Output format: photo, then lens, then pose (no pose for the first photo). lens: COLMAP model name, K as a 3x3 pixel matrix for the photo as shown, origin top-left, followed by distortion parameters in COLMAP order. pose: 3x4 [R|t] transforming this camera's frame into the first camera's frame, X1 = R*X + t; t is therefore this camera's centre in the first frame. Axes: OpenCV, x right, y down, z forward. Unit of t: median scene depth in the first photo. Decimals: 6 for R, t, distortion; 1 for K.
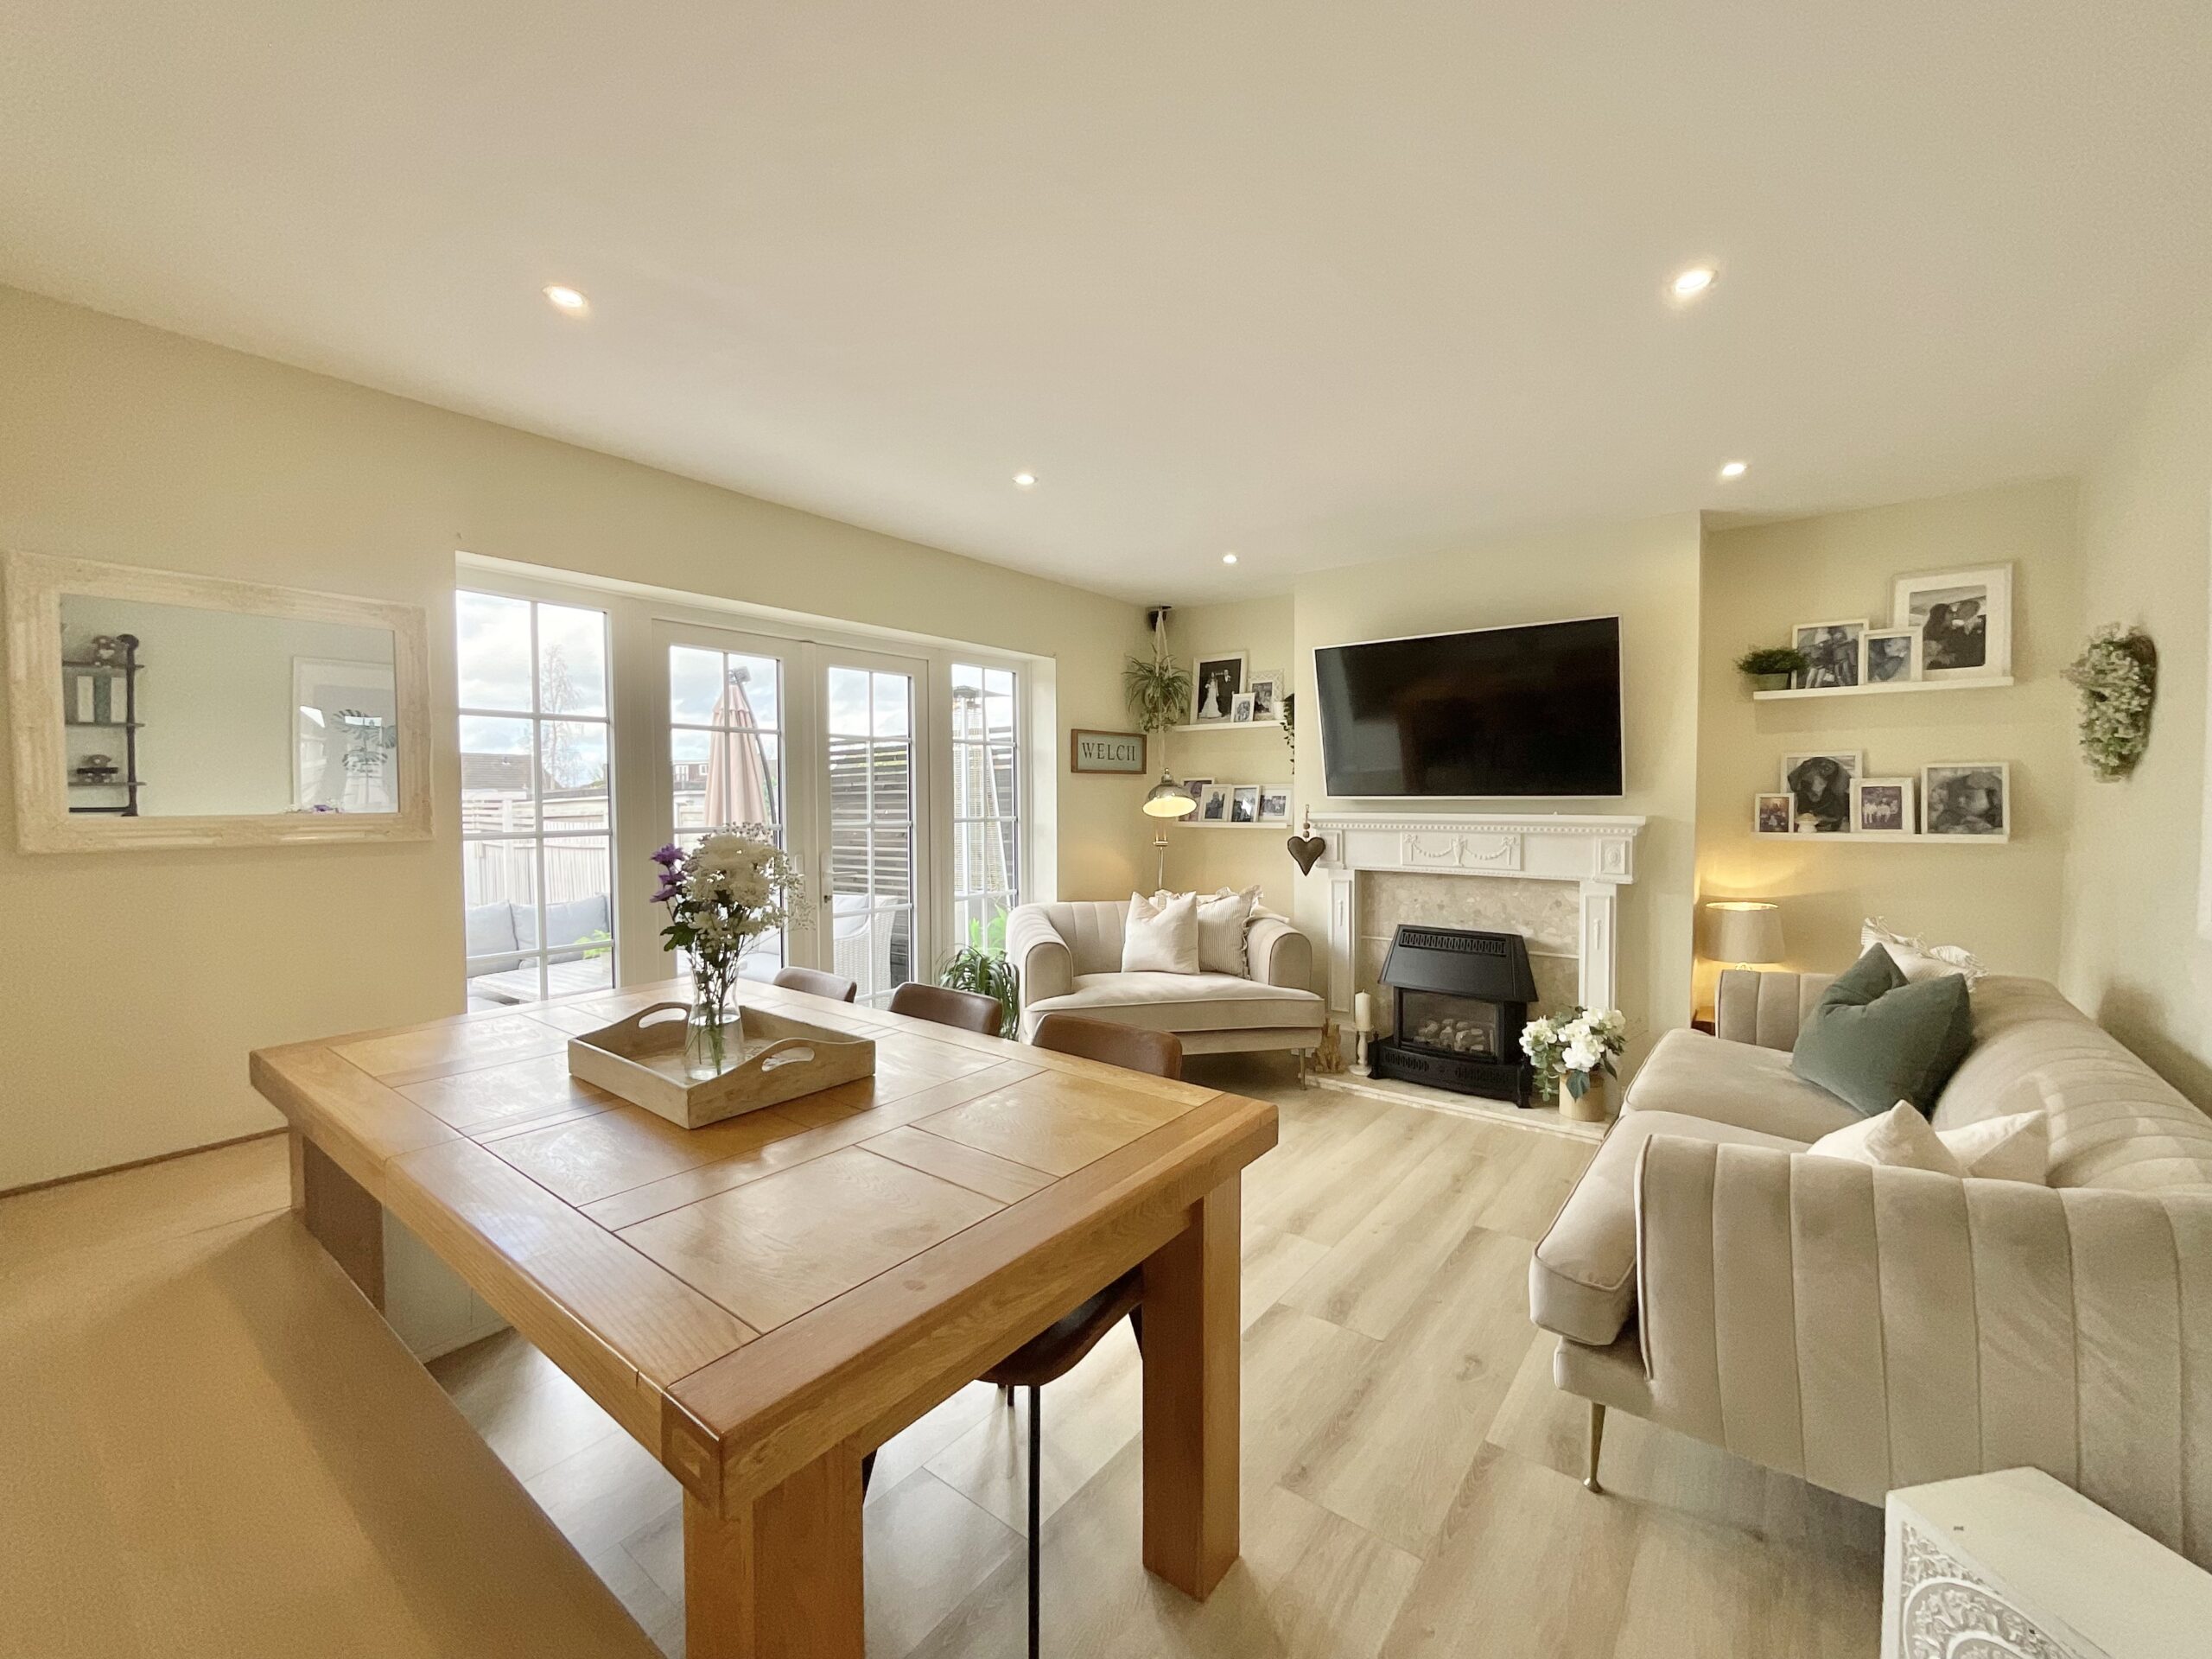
lens RADIAL K [[903.8, 0, 1092.3], [0, 903.8, 832.1], [0, 0, 1]] dist [0.001800, -0.000560]
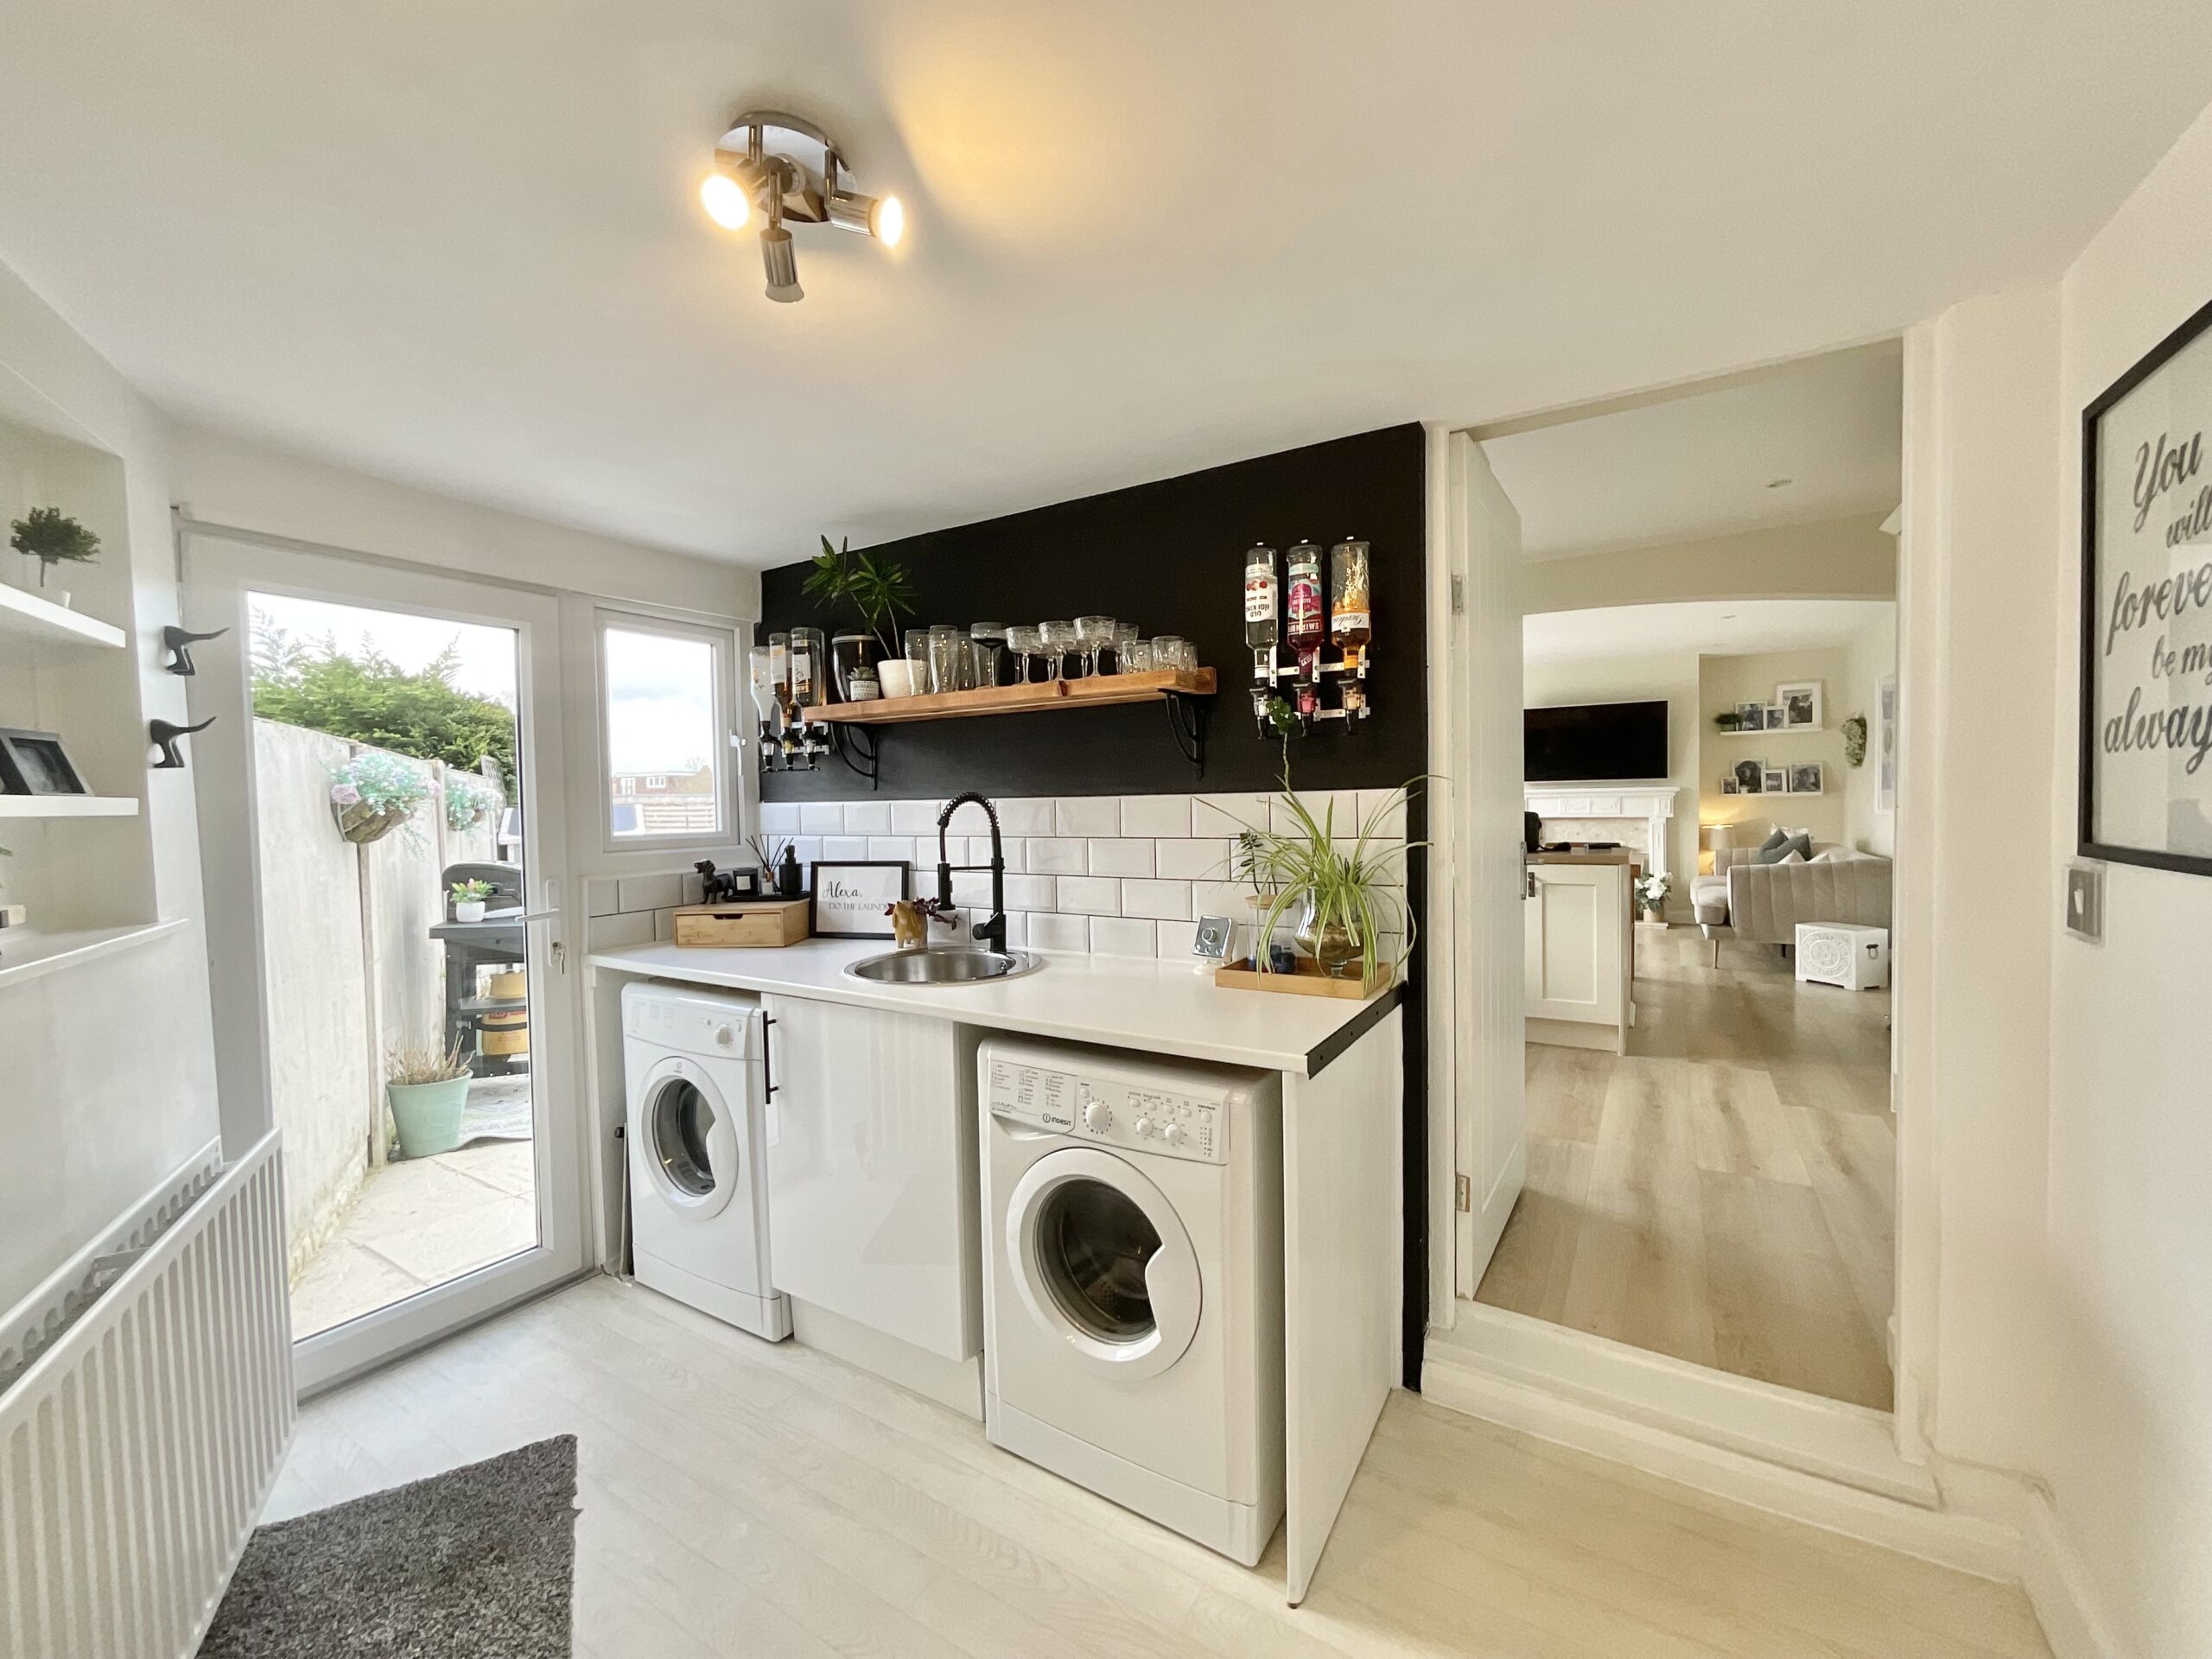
lens RADIAL K [[903.8, 0, 1110.3], [0, 903.8, 833.3], [0, 0, 1]] dist [0.001800, -0.000560]
pose [[0.993321, -0.016616, 0.114182, -1.096928], [0.017478, 0.999826, -0.006560, 0.090411], [-0.114053, 0.008512, 0.993438, -1.122668]]
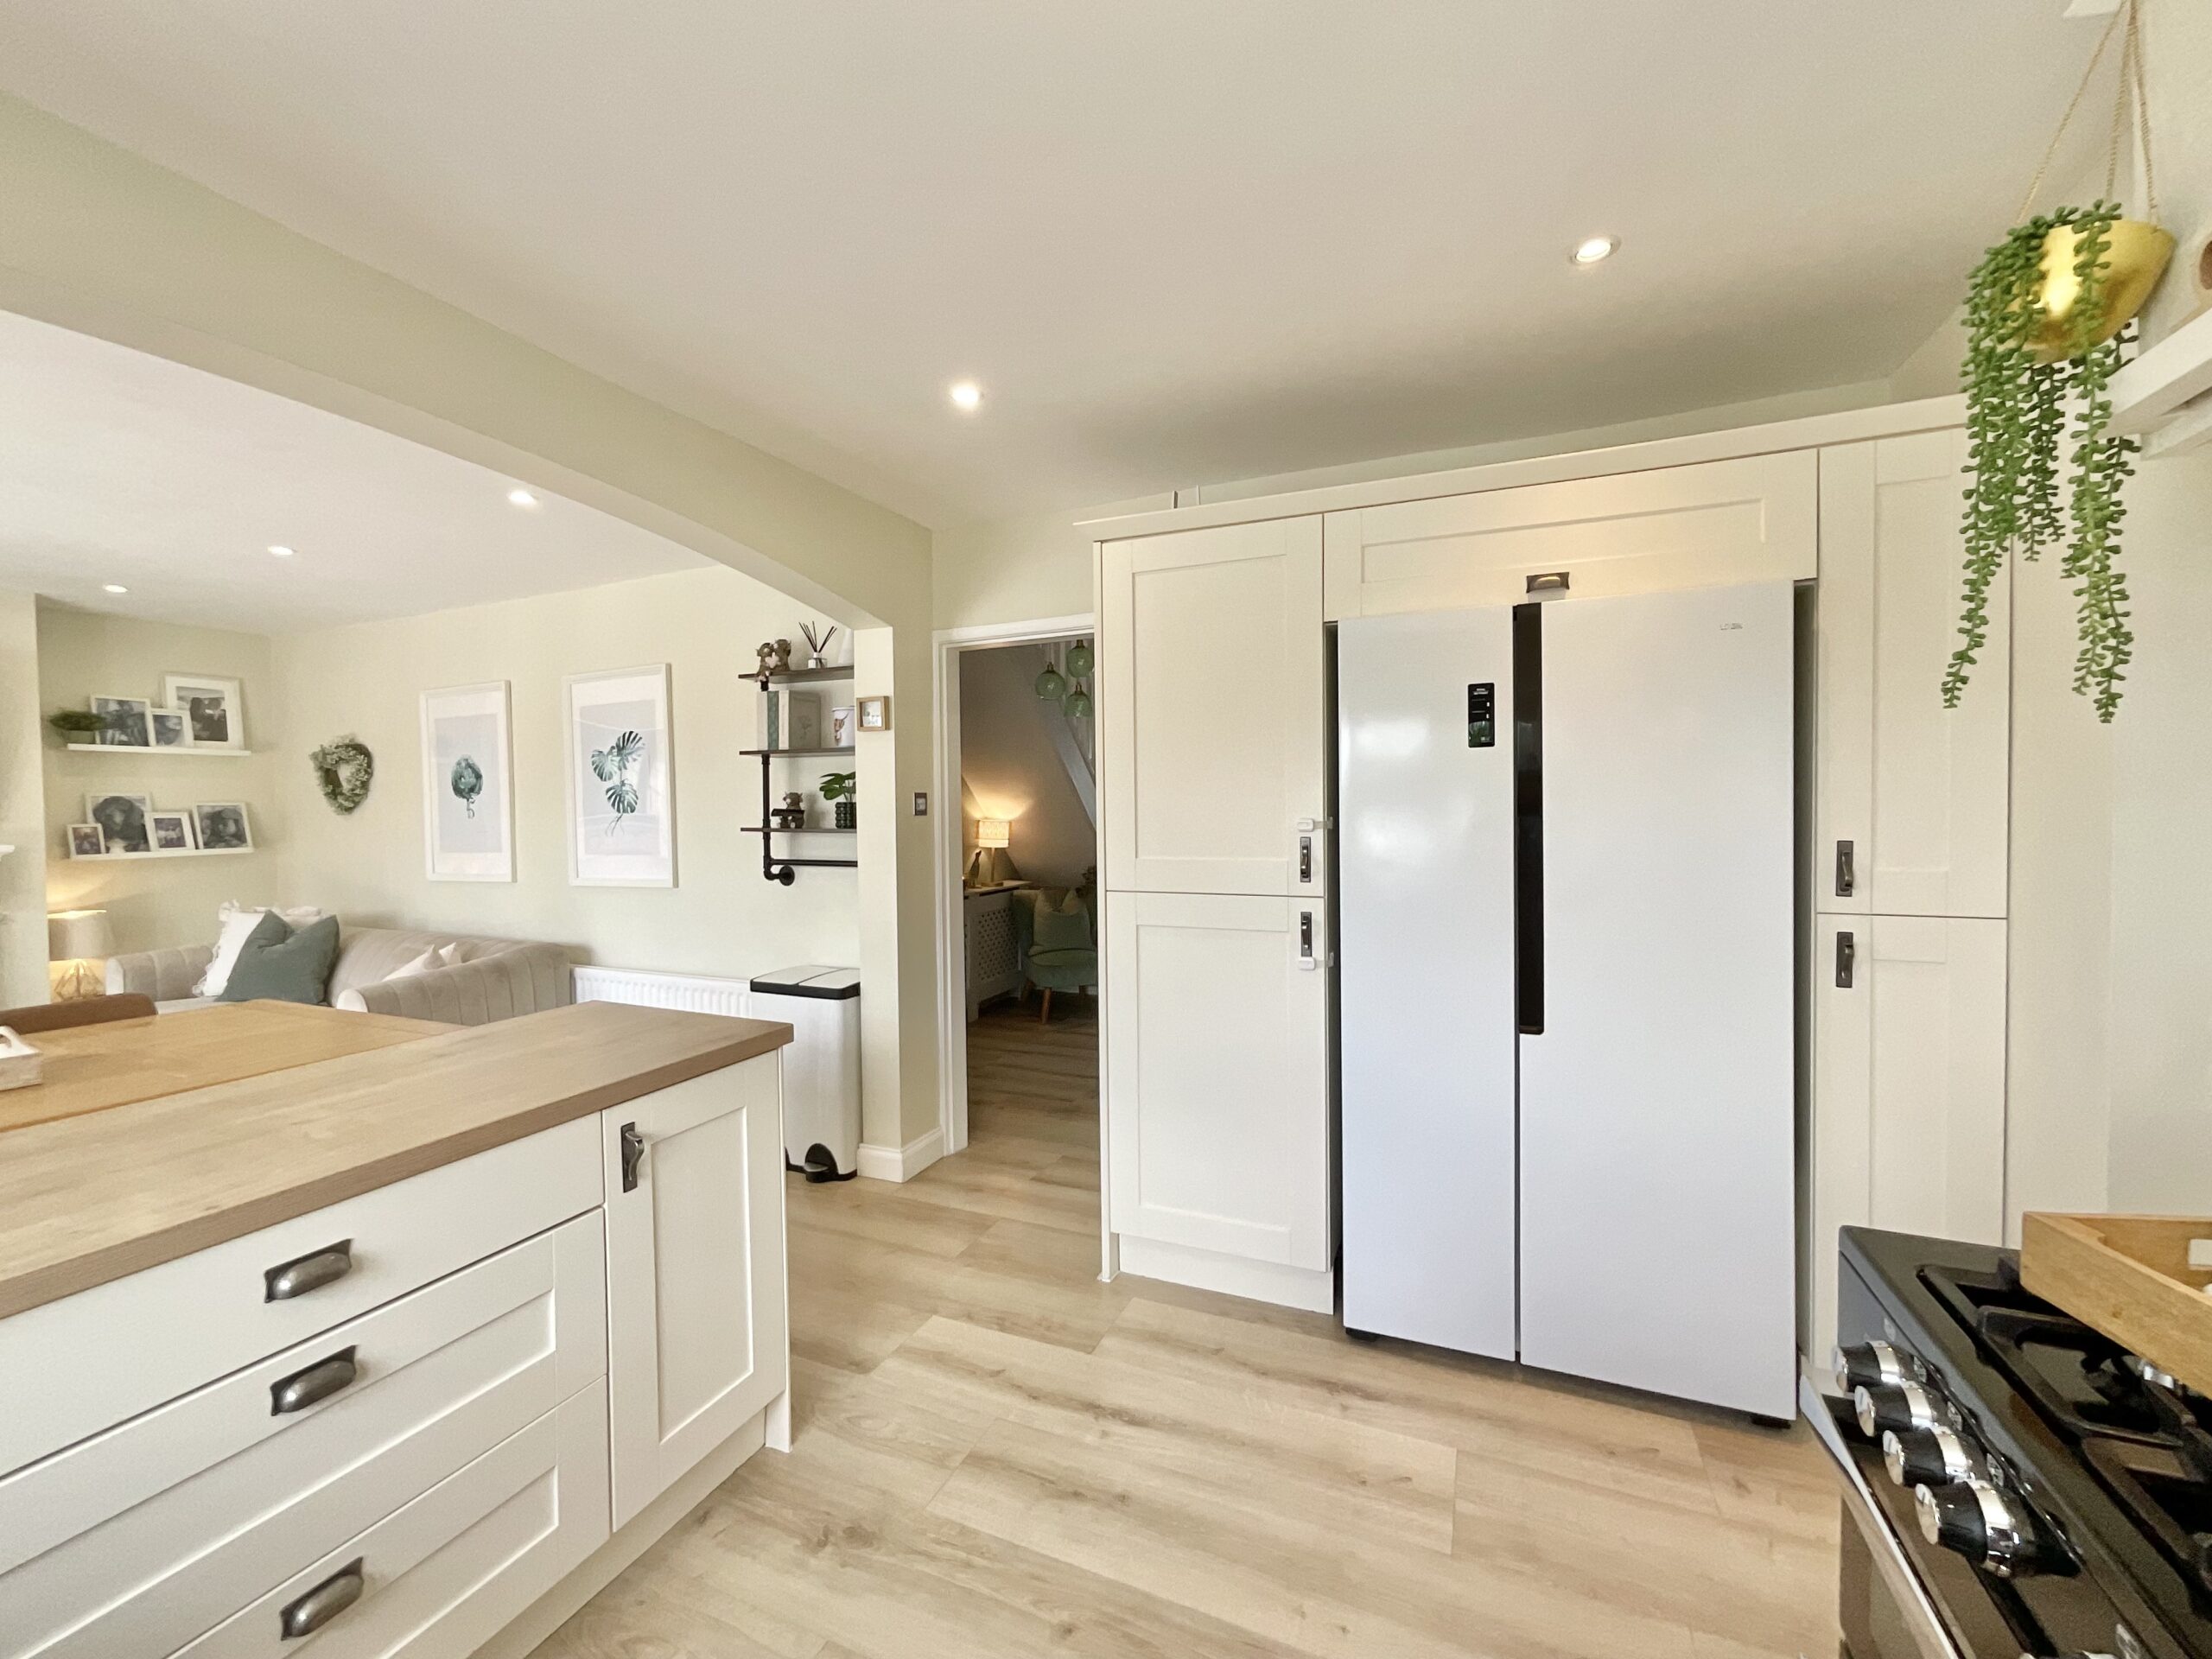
lens RADIAL K [[903.8, 0, 1100.4], [0, 903.8, 825.8], [0, 0, 1]] dist [0.001800, -0.000560]
pose [[-0.249286, -0.016657, 0.968287, -0.880434], [0.050161, 0.998288, 0.030087, -0.007123], [-0.967130, 0.056070, -0.248023, -0.073042]]
